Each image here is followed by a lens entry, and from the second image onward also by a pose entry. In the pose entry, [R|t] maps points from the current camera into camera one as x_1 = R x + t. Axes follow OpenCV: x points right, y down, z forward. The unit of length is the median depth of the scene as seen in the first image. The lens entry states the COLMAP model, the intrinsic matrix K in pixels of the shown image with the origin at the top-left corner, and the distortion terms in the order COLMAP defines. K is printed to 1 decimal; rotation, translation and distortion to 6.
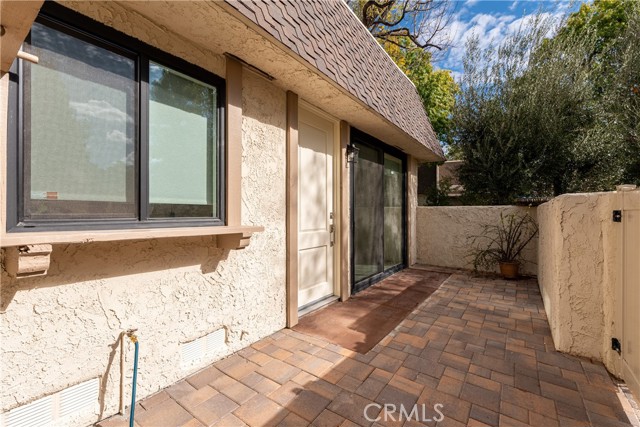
lens RADIAL K [[271.3, 0, 319.8], [0, 271.3, 230.1], [0, 0, 1]] dist [0.001826, 0.000198]
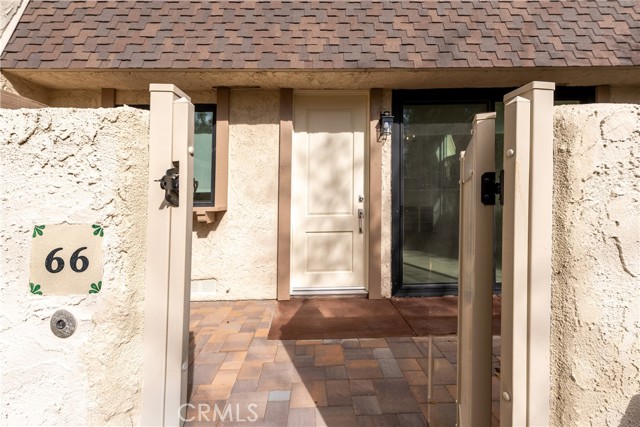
lens RADIAL K [[275.0, 0, 321.9], [0, 275.0, 210.3], [0, 0, 1]] dist [0.001727, 0.000573]
pose [[0.599701, 0.006143, -0.800201, 0.886655], [-0.036681, 0.999130, -0.019820, 0.007993], [0.799383, 0.041238, 0.599405, 0.460224]]
